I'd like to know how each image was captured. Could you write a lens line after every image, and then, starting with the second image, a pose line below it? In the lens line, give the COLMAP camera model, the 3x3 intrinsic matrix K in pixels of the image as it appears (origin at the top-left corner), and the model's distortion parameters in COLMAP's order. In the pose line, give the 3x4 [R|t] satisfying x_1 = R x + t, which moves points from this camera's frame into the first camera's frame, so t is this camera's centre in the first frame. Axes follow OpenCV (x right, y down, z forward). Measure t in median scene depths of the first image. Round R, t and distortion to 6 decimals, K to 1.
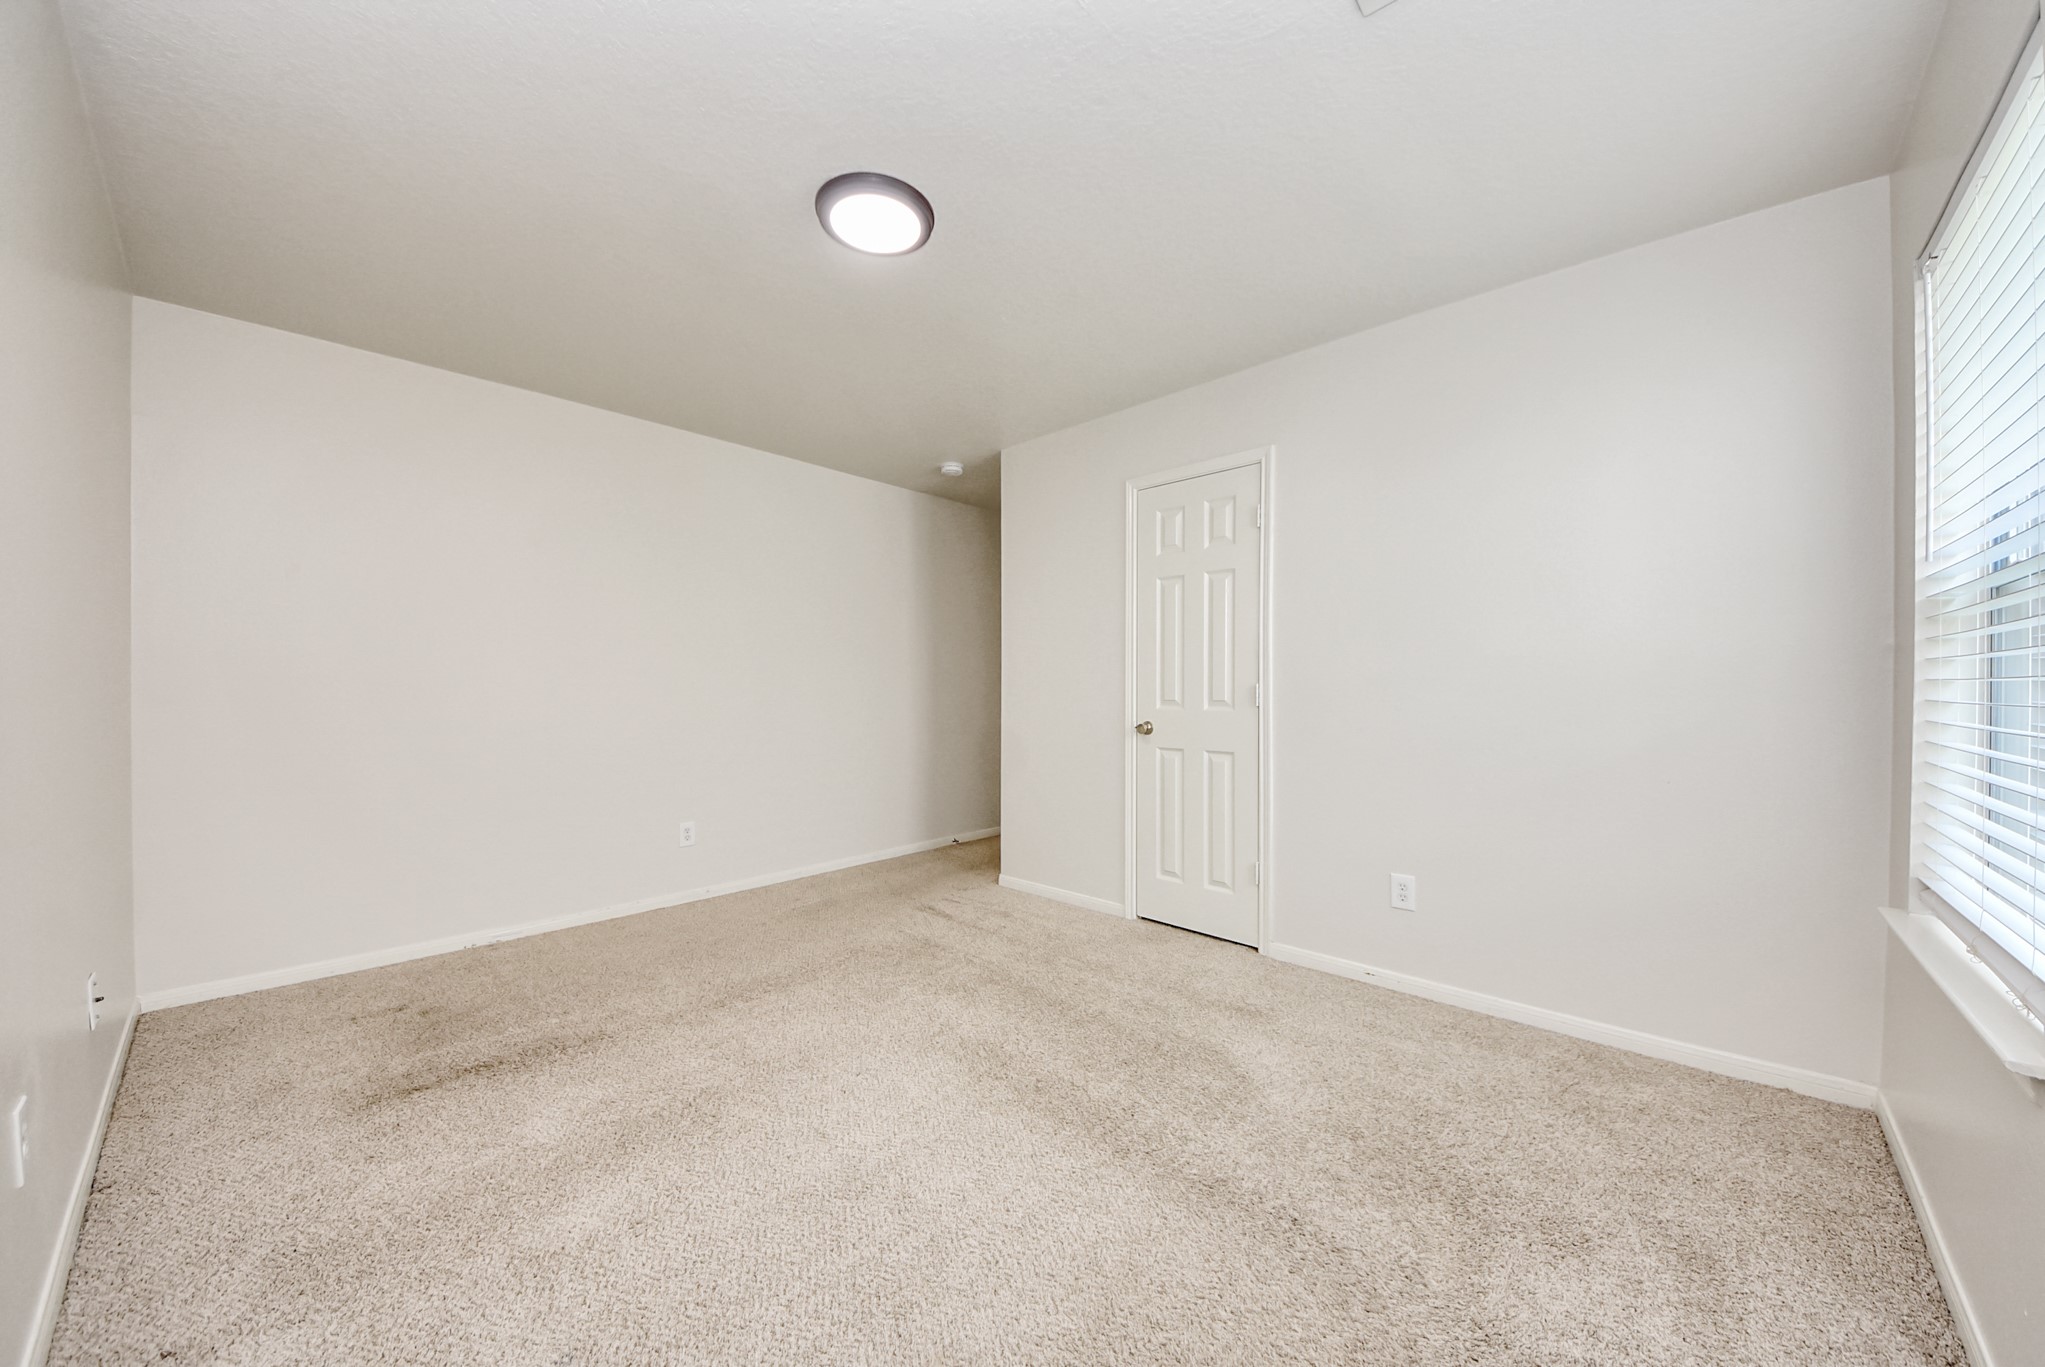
lens RADIAL K [[724.0, 0, 1035.1], [0, 724.0, 696.8], [0, 0, 1]] dist [-0.000284, -0.000077]
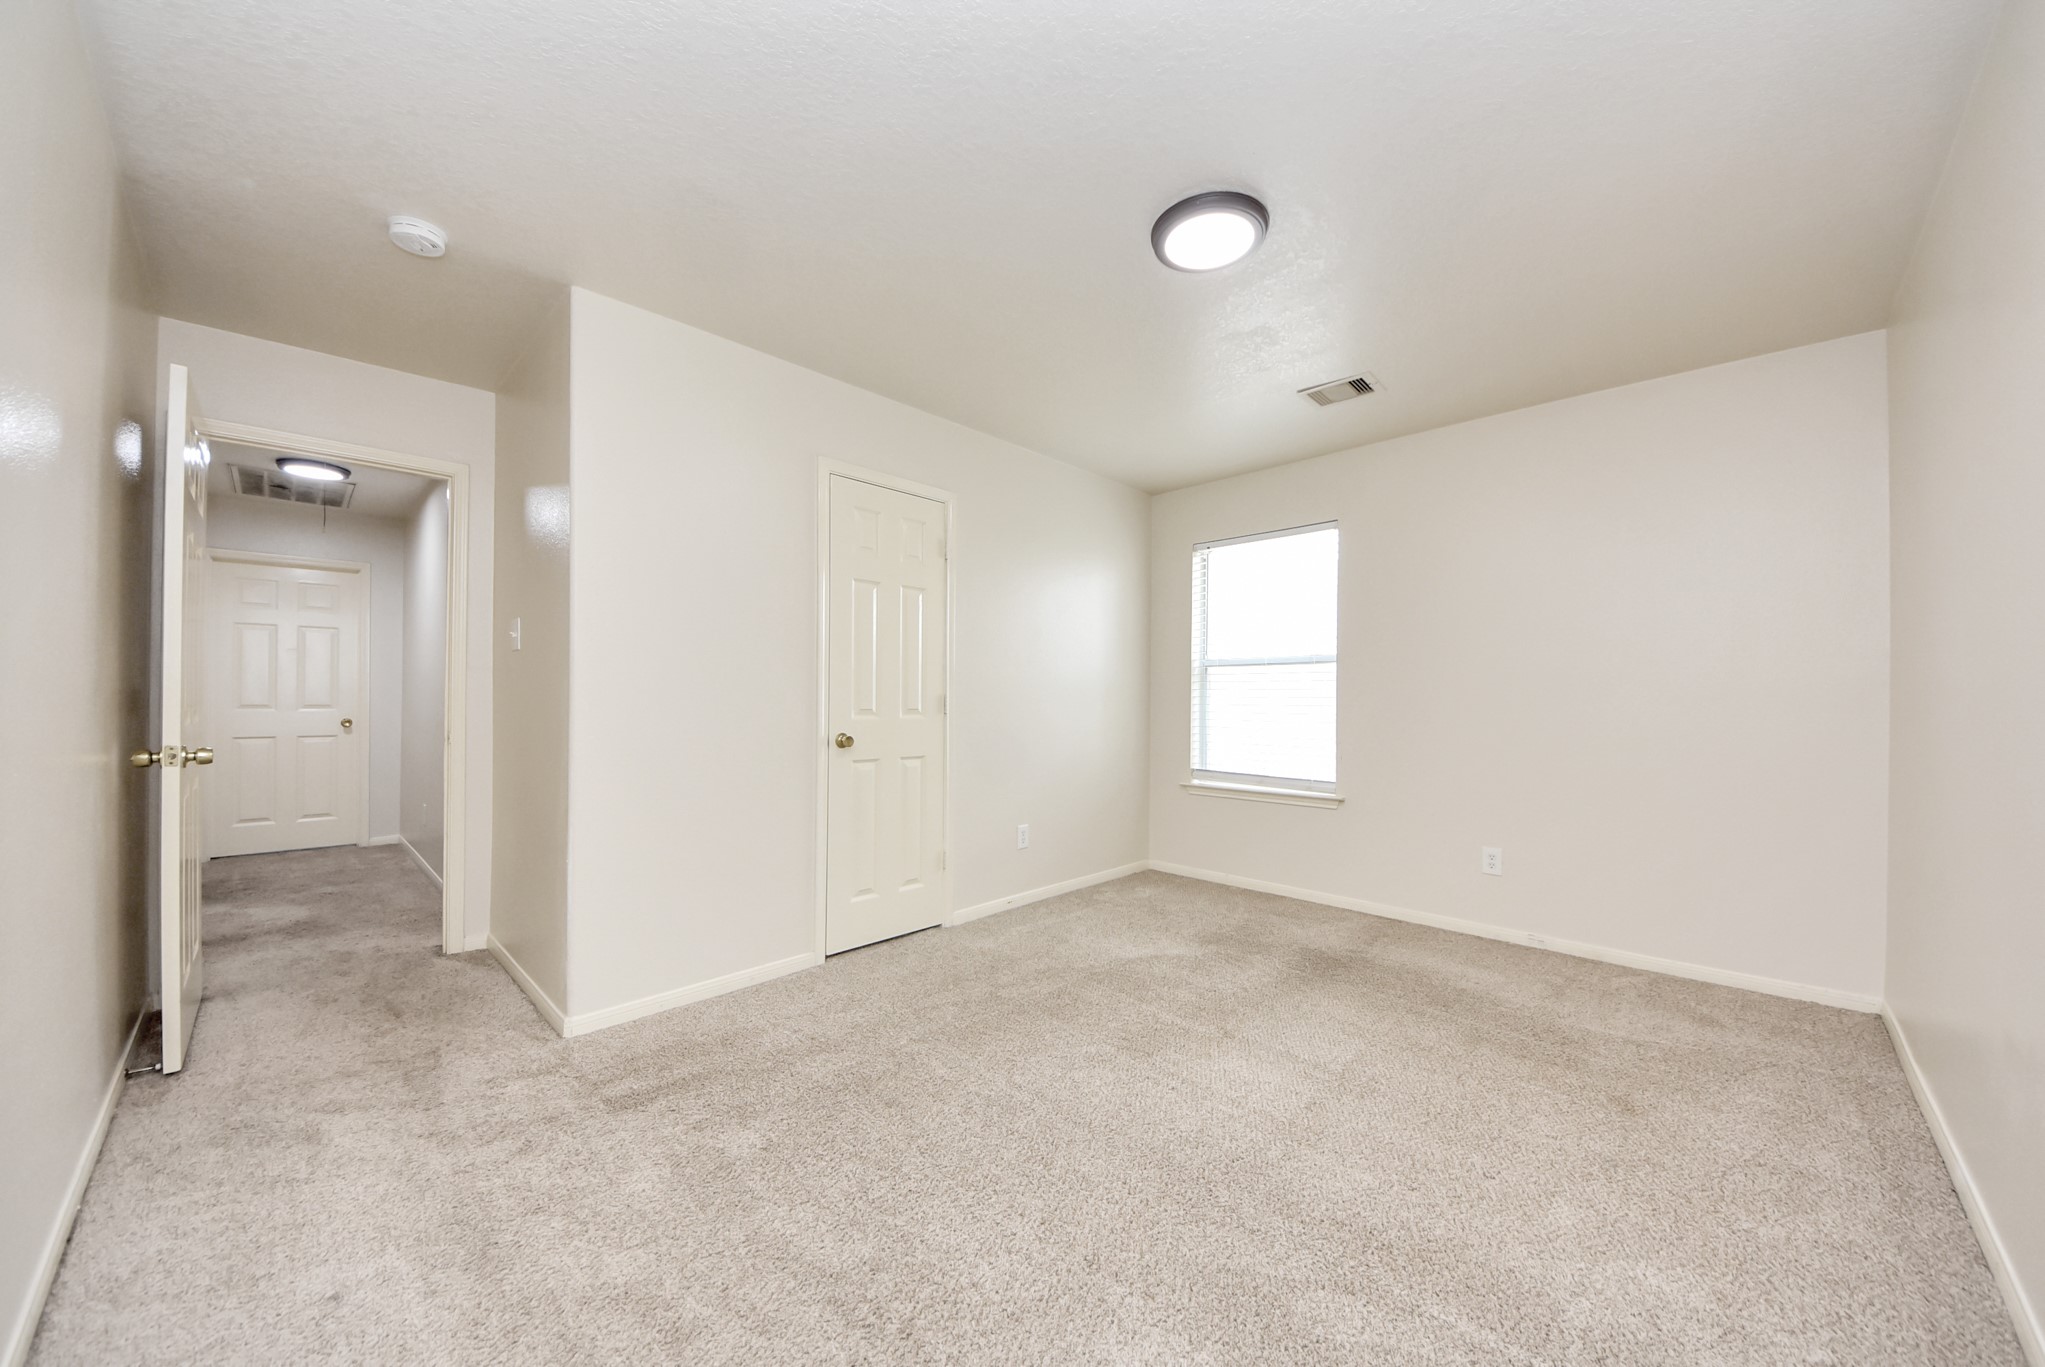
lens RADIAL K [[724.0, 0, 1035.1], [0, 724.0, 696.8], [0, 0, 1]] dist [-0.000284, -0.000077]
pose [[0.017707, 0.000304, 0.999843, -0.811061], [0.010277, 0.999947, -0.000486, -0.009693], [-0.999790, 0.010284, 0.017703, 0.807082]]
